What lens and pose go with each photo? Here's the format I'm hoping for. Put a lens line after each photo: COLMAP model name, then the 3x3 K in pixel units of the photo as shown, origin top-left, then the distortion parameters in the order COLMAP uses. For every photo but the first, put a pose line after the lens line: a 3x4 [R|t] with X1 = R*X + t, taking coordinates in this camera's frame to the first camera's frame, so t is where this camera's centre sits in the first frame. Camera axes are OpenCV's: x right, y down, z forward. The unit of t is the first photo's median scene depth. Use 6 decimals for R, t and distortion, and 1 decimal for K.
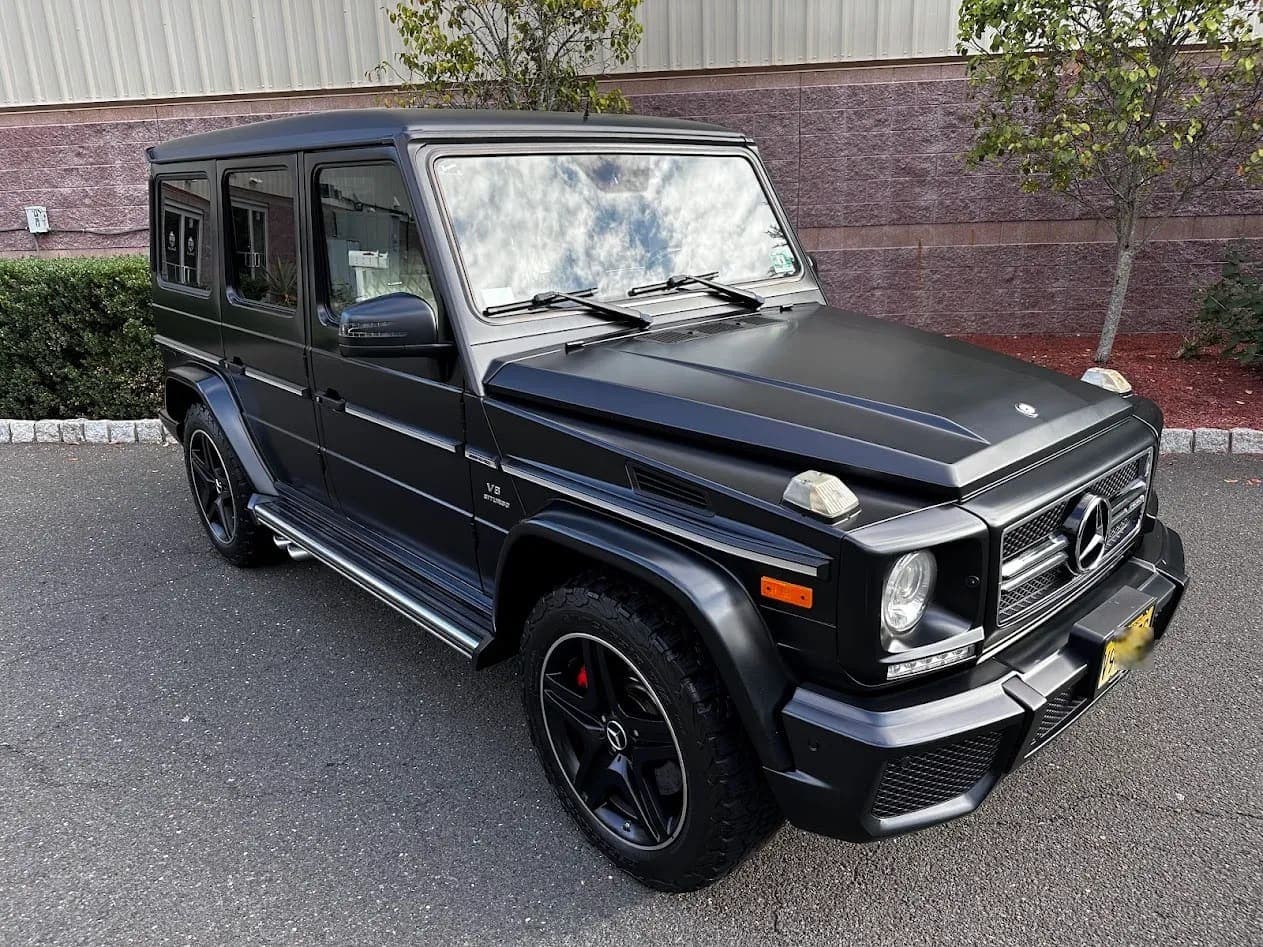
lens RADIAL K [[936.9, 0, 631.5], [0, 936.9, 473.5], [0, 0, 1]] dist [0.034825, -0.000566]
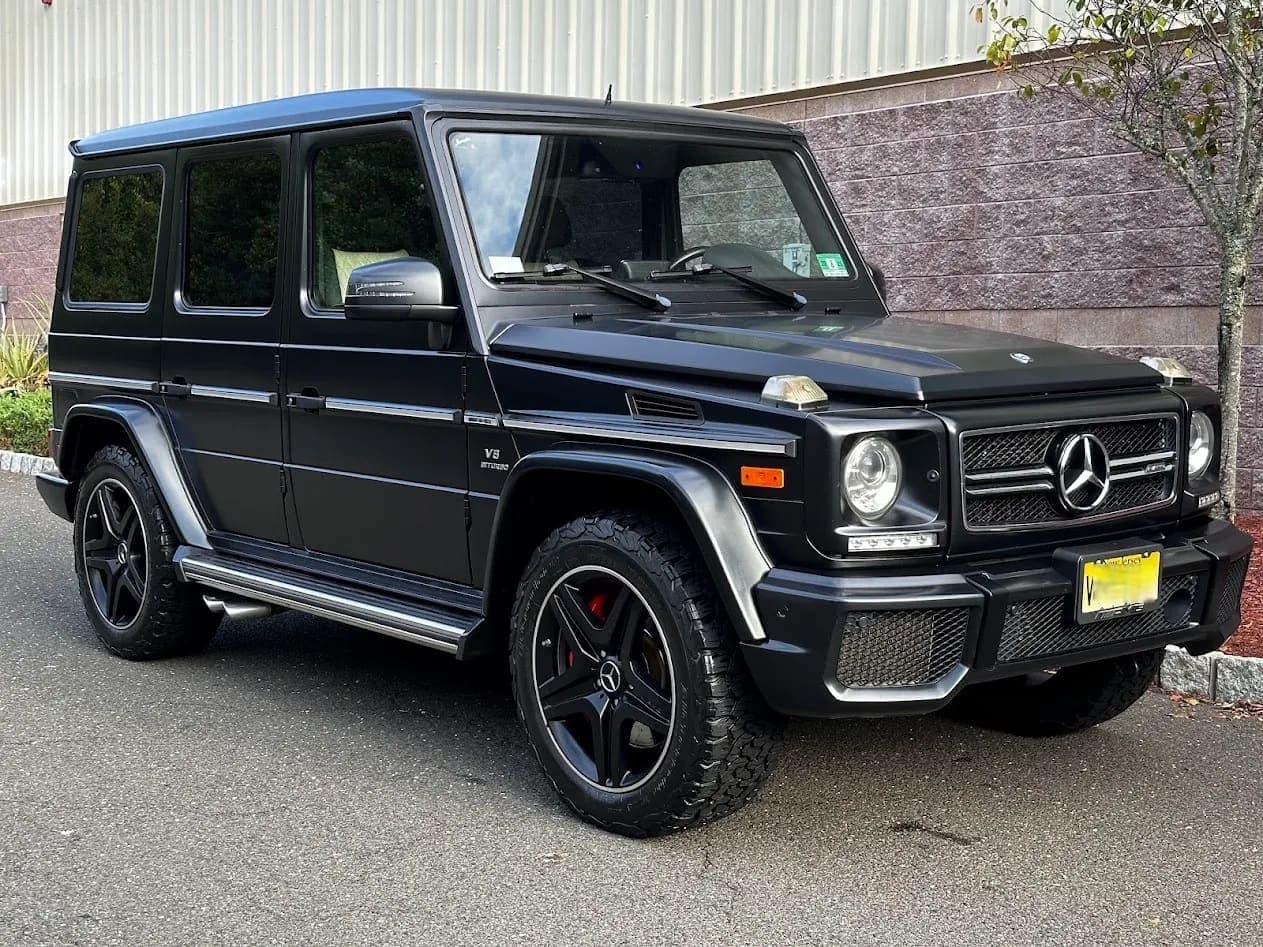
lens RADIAL K [[1761.7, 0, 583.4], [0, 1761.7, 473.3], [0, 0, 1]] dist [0.138422, 0.054102]
pose [[0.997348, 0.027964, -0.067194, 0.075686], [-0.040548, 0.980176, -0.193935, 0.430940], [0.060439, 0.196145, 0.978711, -0.849269]]
